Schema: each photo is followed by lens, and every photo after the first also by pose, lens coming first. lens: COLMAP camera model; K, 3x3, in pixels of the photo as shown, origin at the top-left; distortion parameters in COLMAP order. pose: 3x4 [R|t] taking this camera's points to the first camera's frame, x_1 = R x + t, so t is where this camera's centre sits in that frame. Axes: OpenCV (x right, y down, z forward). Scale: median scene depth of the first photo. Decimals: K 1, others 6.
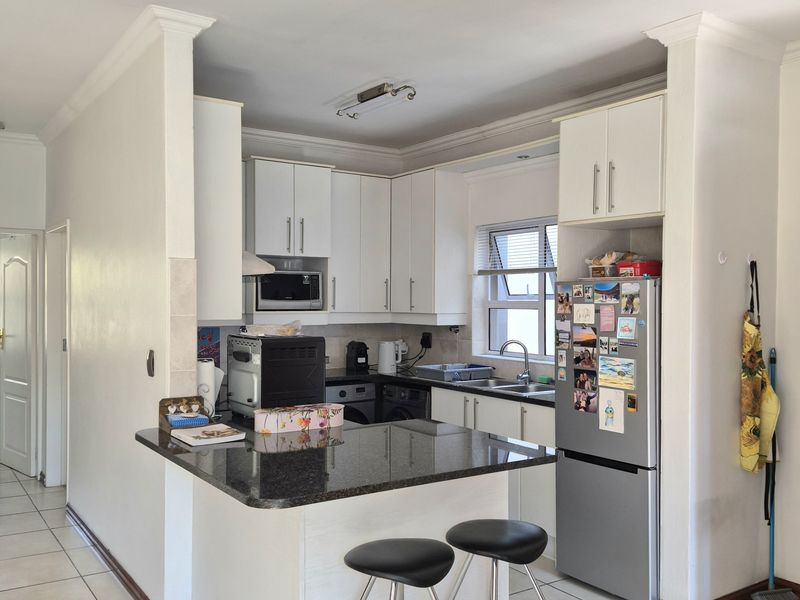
lens RADIAL K [[743.2, 0, 380.5], [0, 743.2, 298.4], [0, 0, 1]] dist [0.097923, -0.016104]
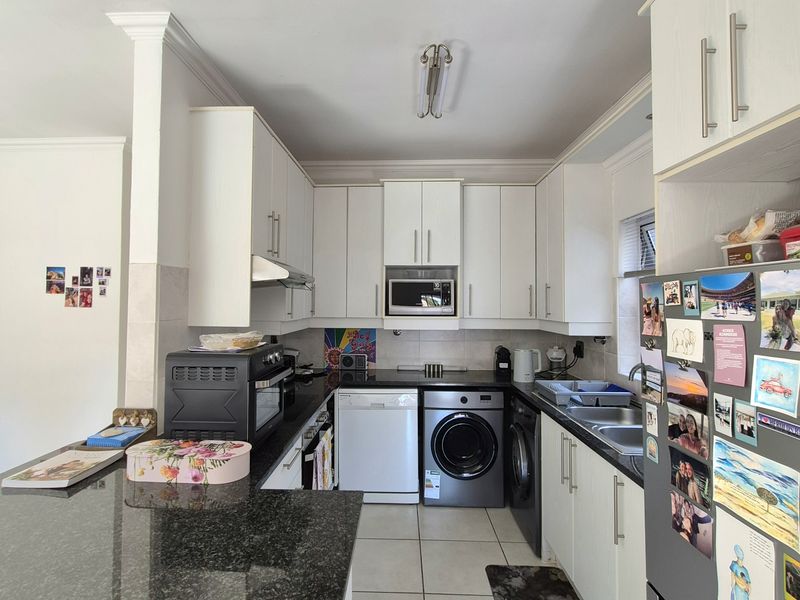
lens RADIAL K [[420.1, 0, 388.0], [0, 420.1, 285.2], [0, 0, 1]] dist [-0.000547, -0.000721]
pose [[0.814164, -0.022433, -0.580202, 0.272762], [-0.002921, 0.999082, -0.042728, -0.002676], [0.580628, 0.036482, 0.813351, 0.656637]]
